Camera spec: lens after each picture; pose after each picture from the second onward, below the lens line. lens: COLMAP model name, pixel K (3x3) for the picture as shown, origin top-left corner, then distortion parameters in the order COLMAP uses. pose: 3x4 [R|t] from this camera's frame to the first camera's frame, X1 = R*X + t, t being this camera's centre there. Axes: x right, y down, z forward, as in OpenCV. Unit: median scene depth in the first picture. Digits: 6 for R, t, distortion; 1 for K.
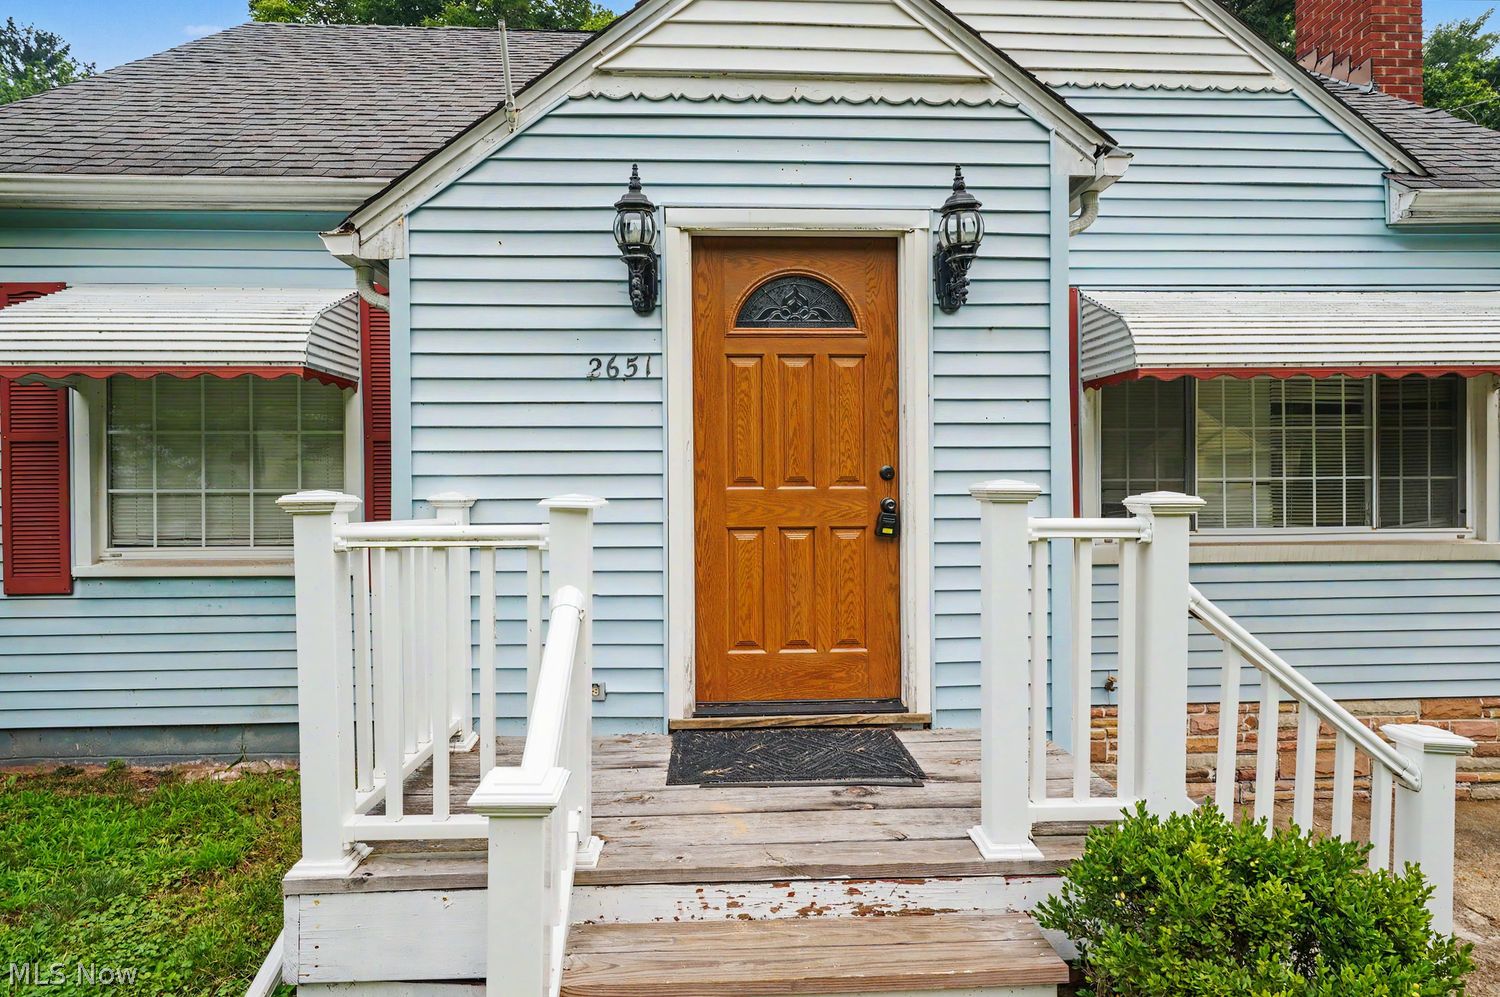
lens RADIAL K [[839.4, 0, 752.5], [0, 839.4, 500.2], [0, 0, 1]] dist [-0.002505, 0.001370]
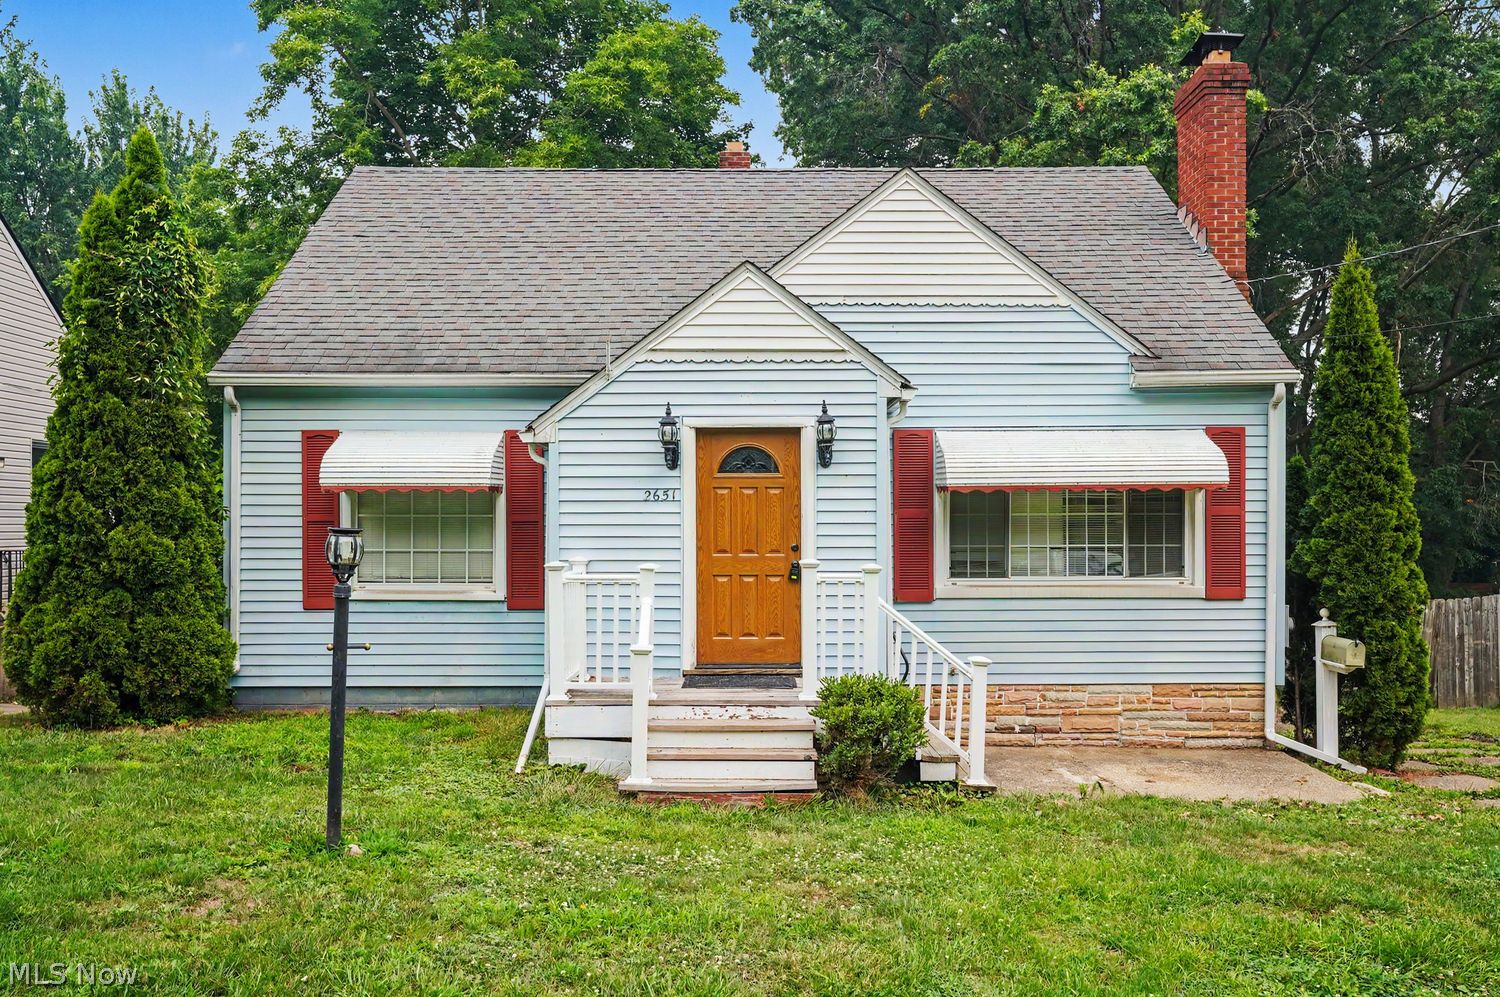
lens RADIAL K [[1239.3, 0, 750.2], [0, 1239.3, 512.5], [0, 0, 1]] dist [-0.010145, 0.005589]
pose [[0.998740, 0.005271, -0.049912, 0.201288], [-0.005686, 0.999950, -0.008178, -0.090449], [0.049866, 0.008451, 0.998720, -1.903638]]
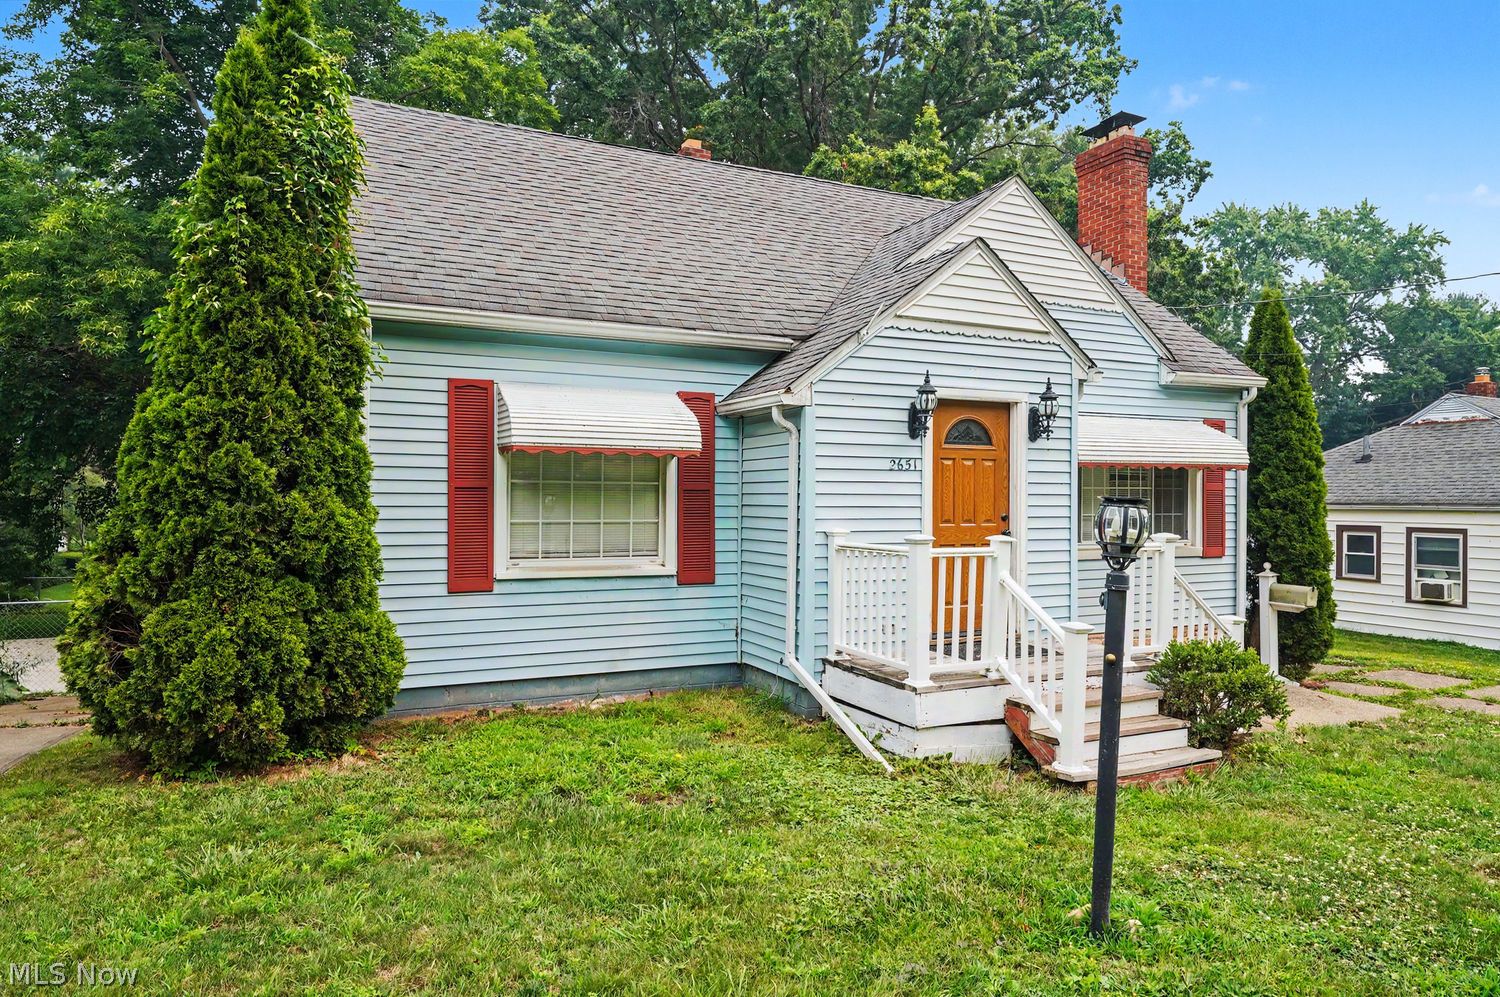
lens RADIAL K [[940.5, 0, 753.6], [0, 940.5, 483.1], [0, 0, 1]] dist [-0.001899, -0.002071]
pose [[0.922135, 0.017675, 0.386465, -1.300040], [-0.012905, 0.999805, -0.014934, -0.074271], [-0.386654, 0.008784, 0.922183, -0.885416]]
